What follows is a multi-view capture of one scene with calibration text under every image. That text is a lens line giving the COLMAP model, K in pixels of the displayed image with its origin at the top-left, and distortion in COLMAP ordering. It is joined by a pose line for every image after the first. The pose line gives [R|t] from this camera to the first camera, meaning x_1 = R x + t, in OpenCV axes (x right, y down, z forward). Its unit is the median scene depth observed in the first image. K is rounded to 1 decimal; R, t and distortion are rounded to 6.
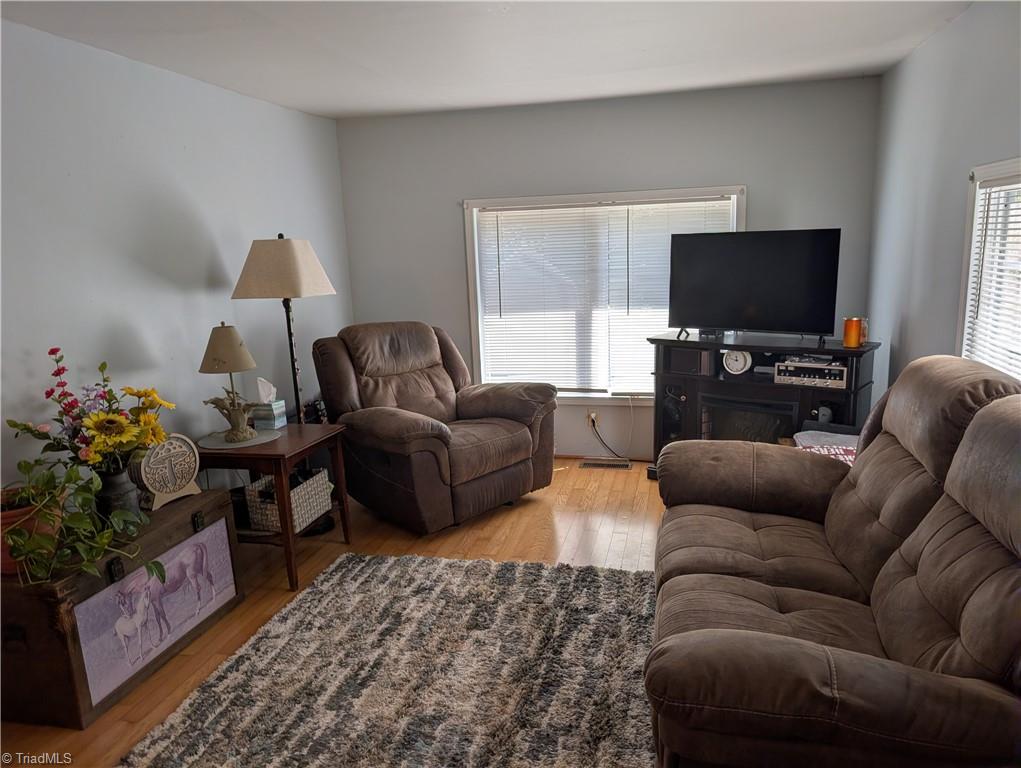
lens RADIAL K [[737.3, 0, 512.6], [0, 737.3, 389.3], [0, 0, 1]] dist [0.013951, -0.010492]
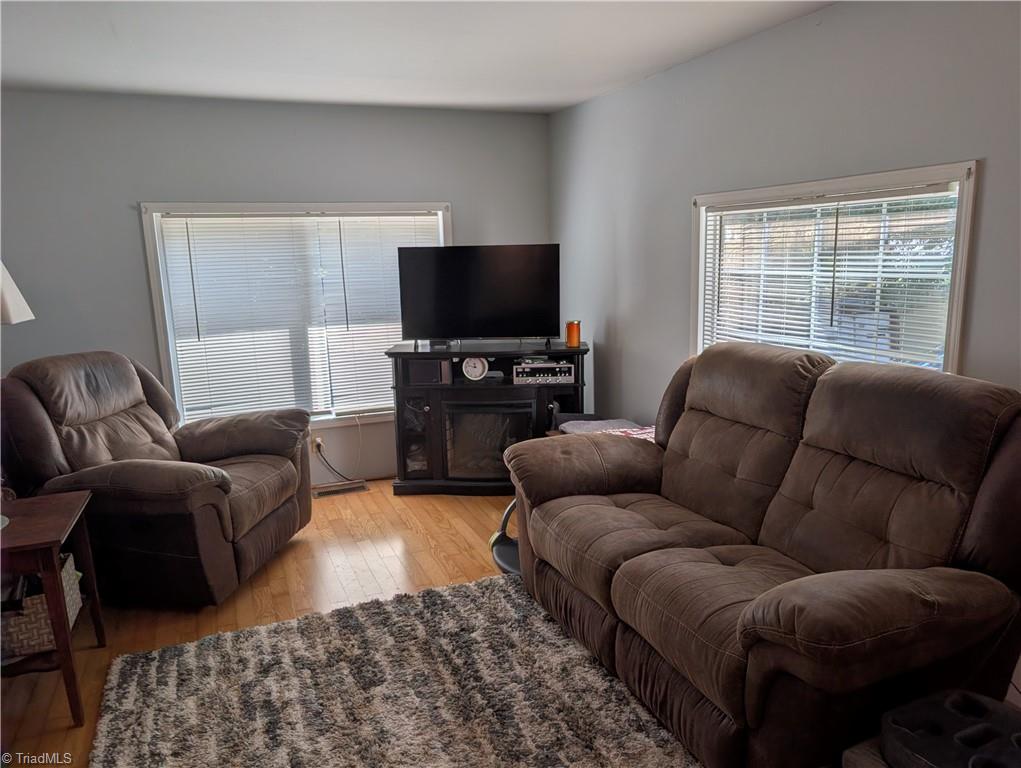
lens RADIAL K [[735.8, 0, 512.3], [0, 735.8, 387.7], [0, 0, 1]] dist [0.003107, -0.006136]
pose [[0.808531, -0.093839, 0.580923, -0.310029], [0.111477, 0.993753, 0.005372, -0.011146], [-0.577798, 0.060416, 0.813941, 0.136247]]
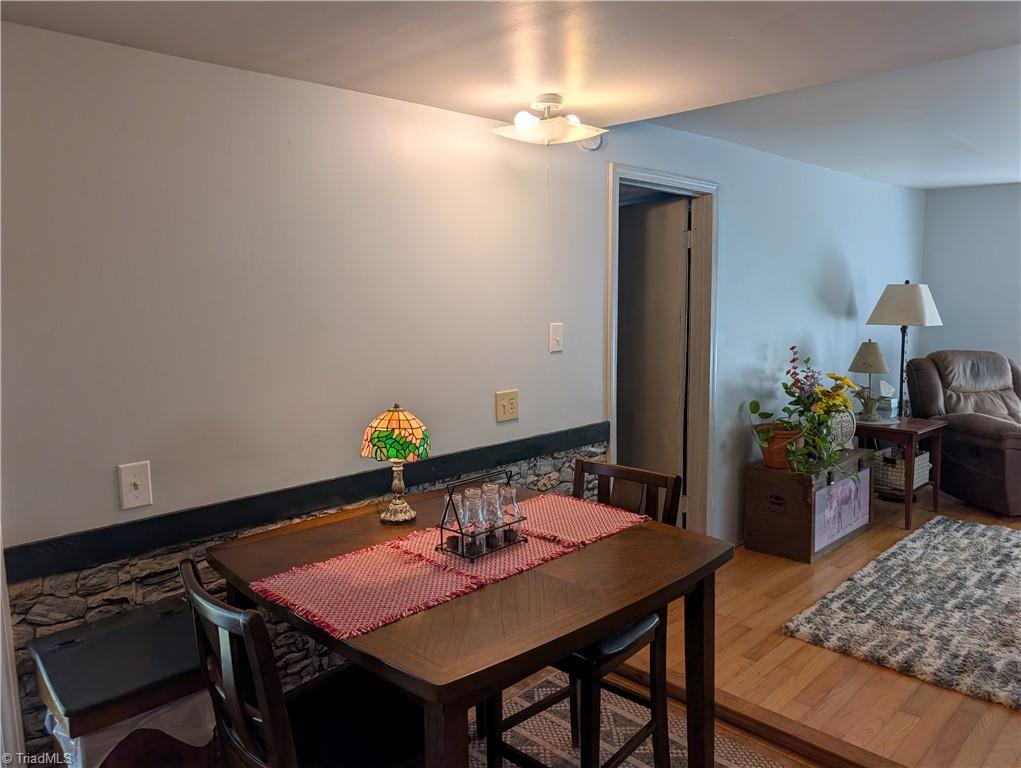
lens RADIAL K [[739.6, 0, 515.8], [0, 739.6, 380.2], [0, 0, 1]] dist [0.012412, -0.000635]
pose [[0.848878, 0.092161, -0.520492, -0.199694], [-0.124461, 0.991847, -0.027362, 0.110270], [0.513727, 0.088008, 0.853428, -0.573989]]
